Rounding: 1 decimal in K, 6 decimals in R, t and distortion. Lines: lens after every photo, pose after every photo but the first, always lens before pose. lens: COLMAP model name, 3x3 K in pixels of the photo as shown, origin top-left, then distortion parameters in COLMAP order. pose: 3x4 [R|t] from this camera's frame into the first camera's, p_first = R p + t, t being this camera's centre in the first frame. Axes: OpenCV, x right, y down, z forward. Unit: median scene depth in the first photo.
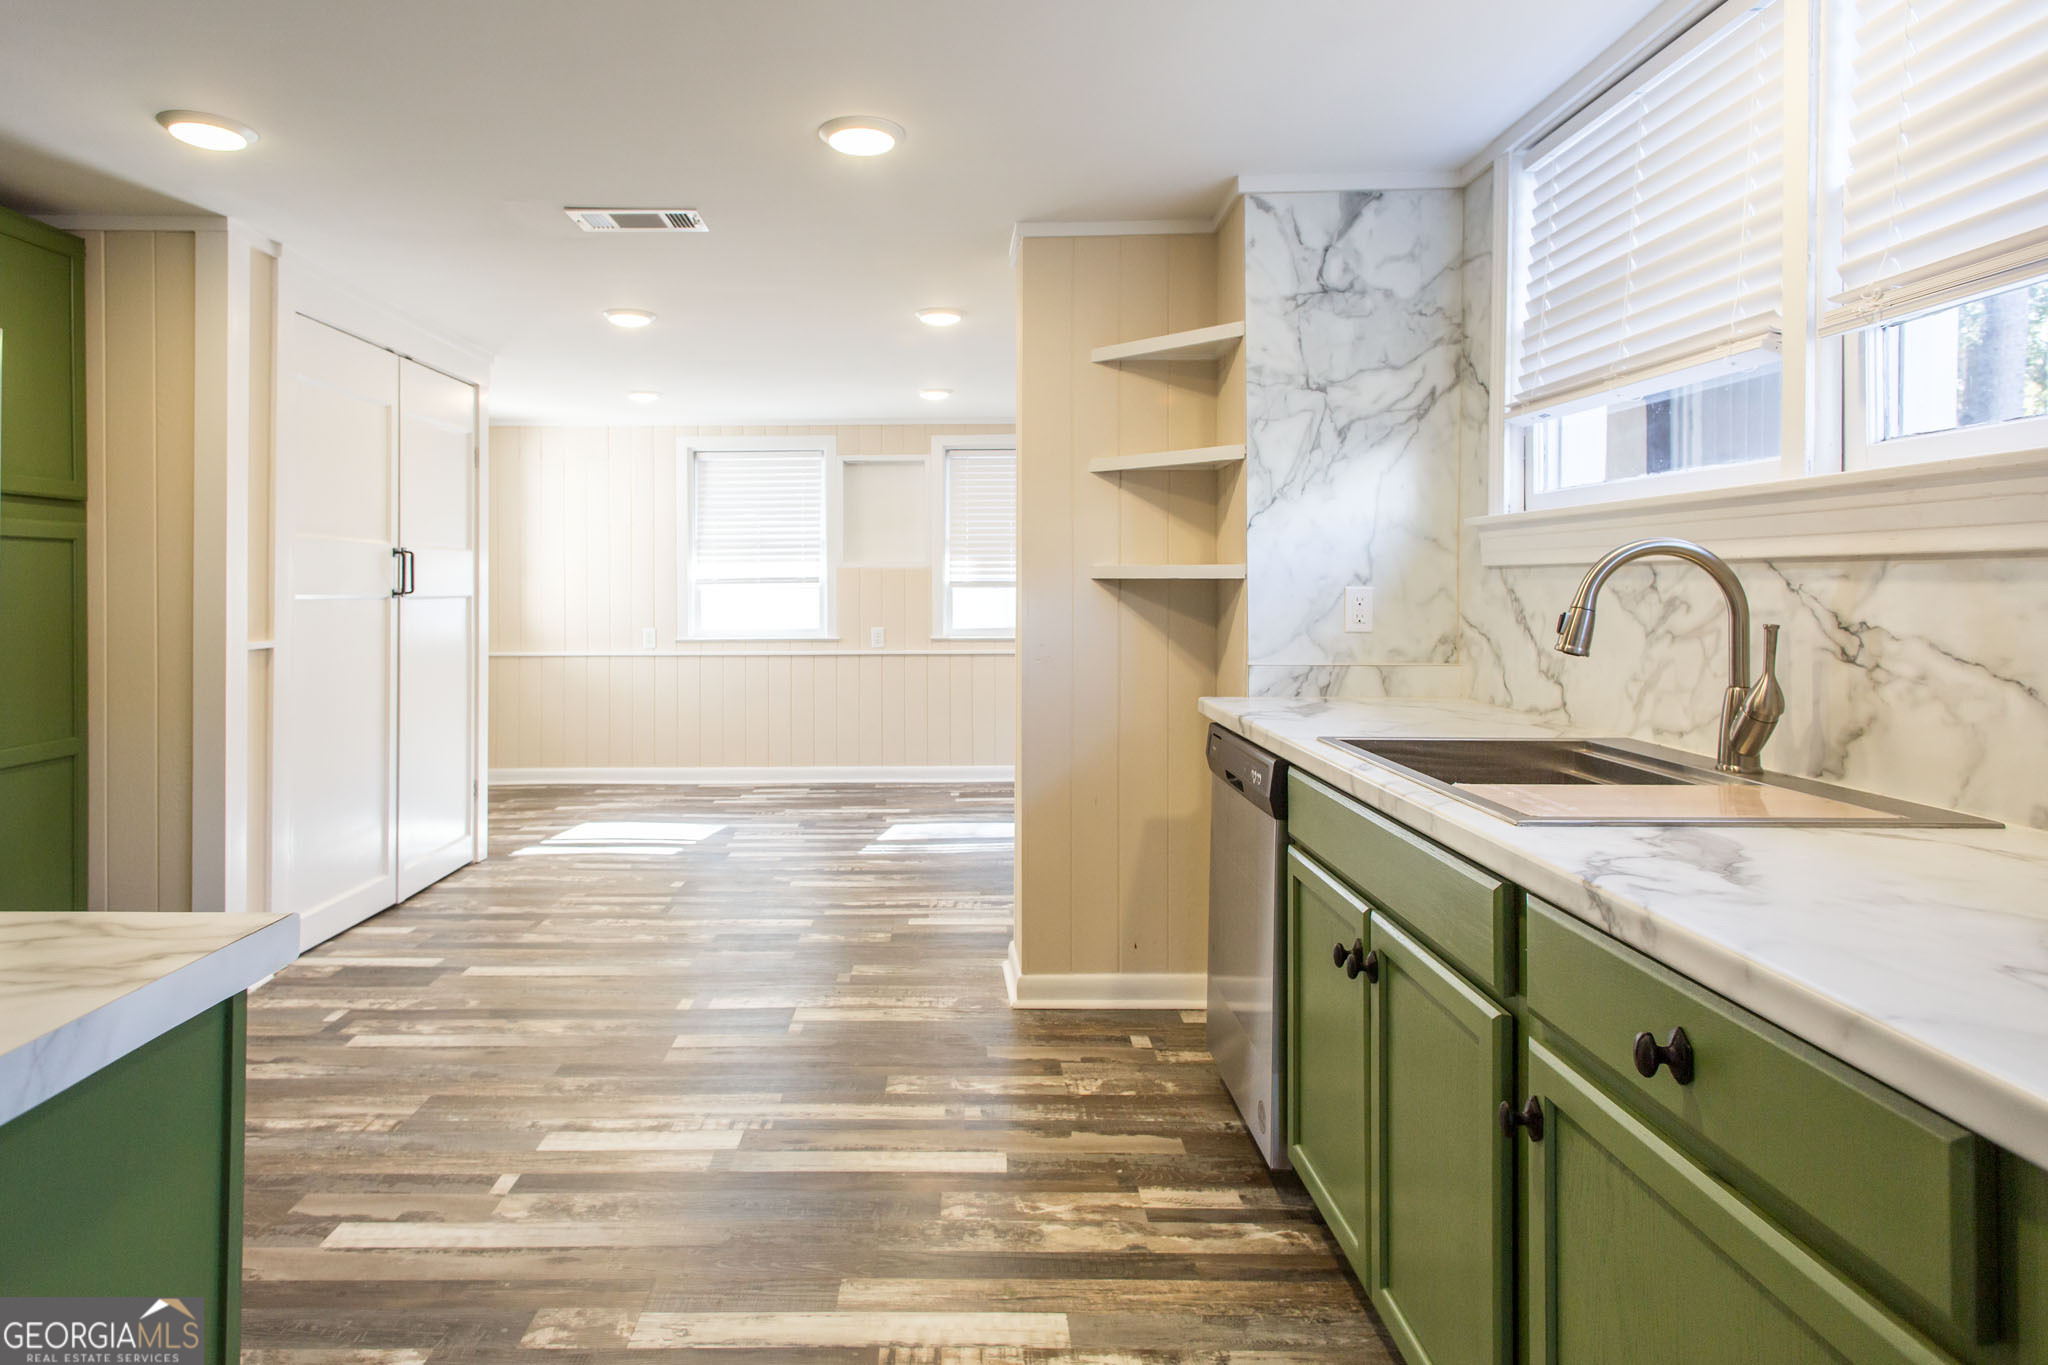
lens RADIAL K [[1166.3, 0, 972.4], [0, 1166.3, 577.0], [0, 0, 1]] dist [0.001274, 0.004381]
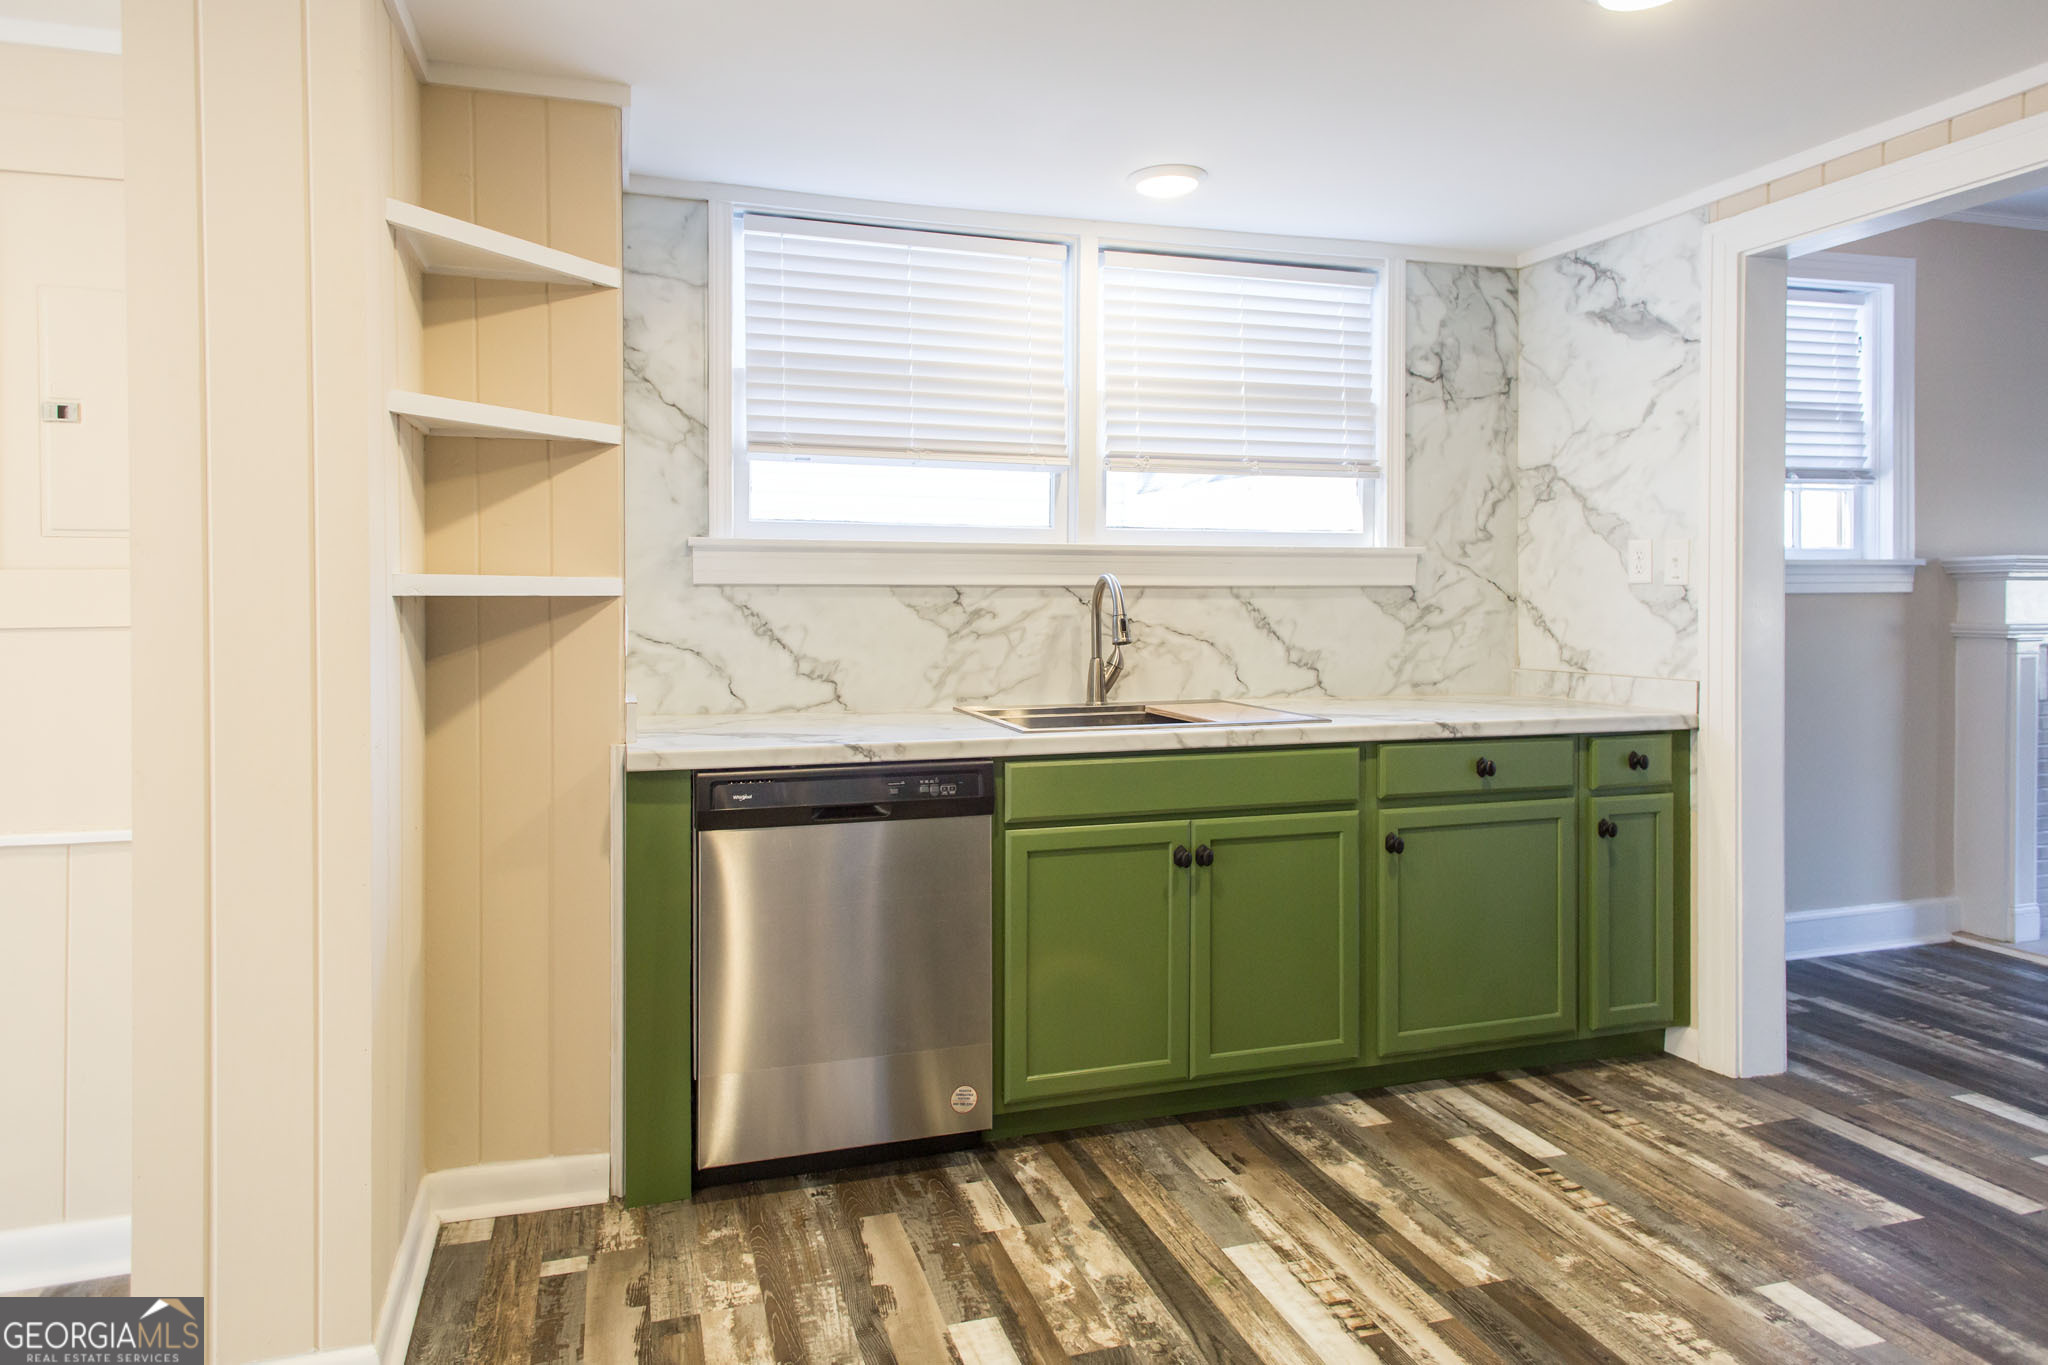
lens RADIAL K [[1166.3, 0, 966.9], [0, 1166.3, 615.0], [0, 0, 1]] dist [0.001274, 0.004381]
pose [[-0.269308, -0.013504, 0.962960, -0.808563], [-0.005389, 0.999907, 0.012515, 0.005787], [-0.963039, -0.001819, -0.269355, 1.339278]]
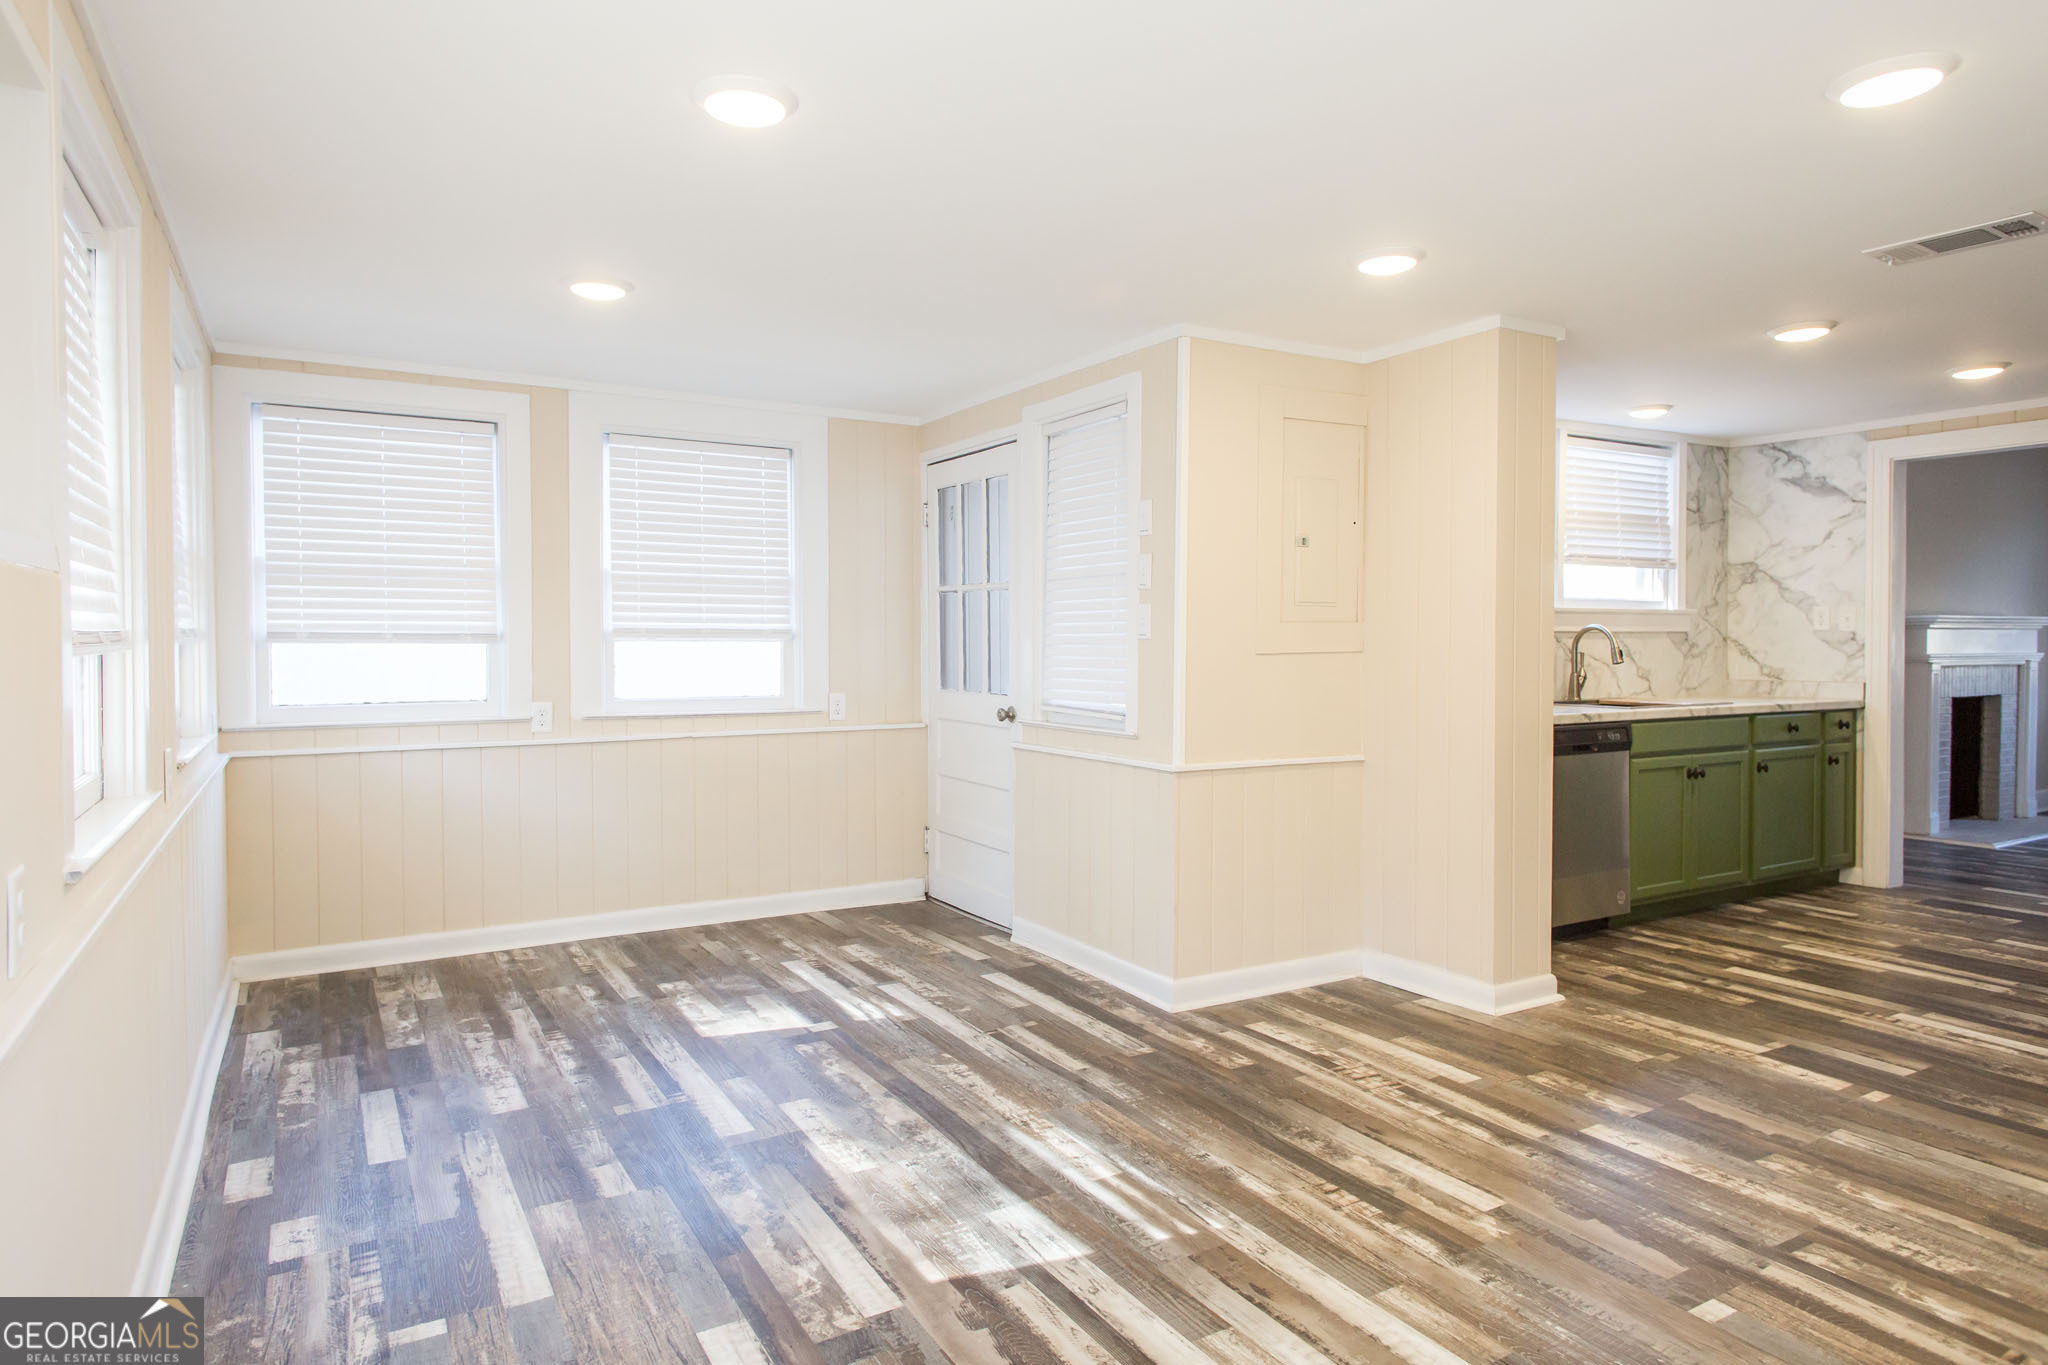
lens RADIAL K [[1166.3, 0, 1062.9], [0, 1166.3, 664.8], [0, 0, 1]] dist [0.001274, 0.004381]
pose [[-0.505153, -0.004828, 0.863016, -1.059878], [0.001016, 0.999980, 0.006189, 0.041313], [-0.863029, 0.004003, -0.505138, 2.995630]]
